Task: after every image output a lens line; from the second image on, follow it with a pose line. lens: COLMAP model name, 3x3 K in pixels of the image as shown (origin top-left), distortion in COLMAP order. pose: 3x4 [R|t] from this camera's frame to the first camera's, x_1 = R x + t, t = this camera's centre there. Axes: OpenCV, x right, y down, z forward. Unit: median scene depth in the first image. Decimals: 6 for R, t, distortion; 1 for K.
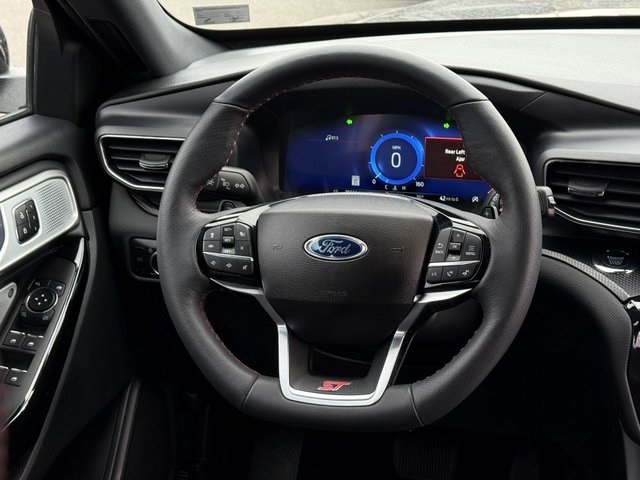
lens RADIAL K [[1011.8, 0, 320.4], [0, 1011.8, 238.5], [0, 0, 1]] dist [0.033267, 0.000000]
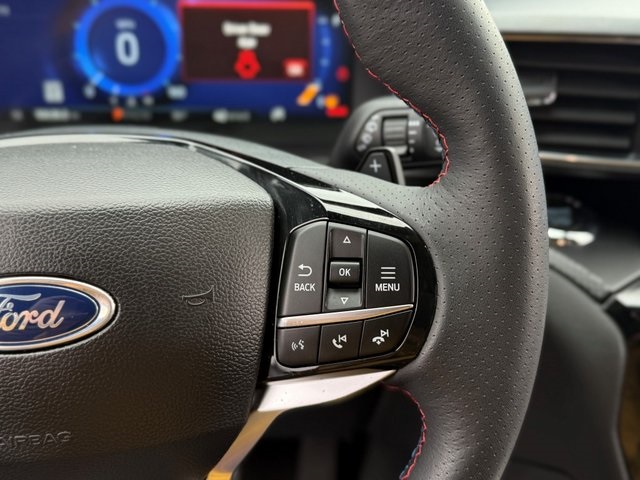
lens RADIAL K [[777.1, 0, 325.6], [0, 777.1, 242.0], [0, 0, 1]] dist [0.055833, 0.000000]
pose [[0.933214, -0.128392, 0.335599, 0.025929], [0.068622, 0.980474, 0.184286, -0.058833], [-0.352707, -0.148948, 0.923803, 0.717301]]
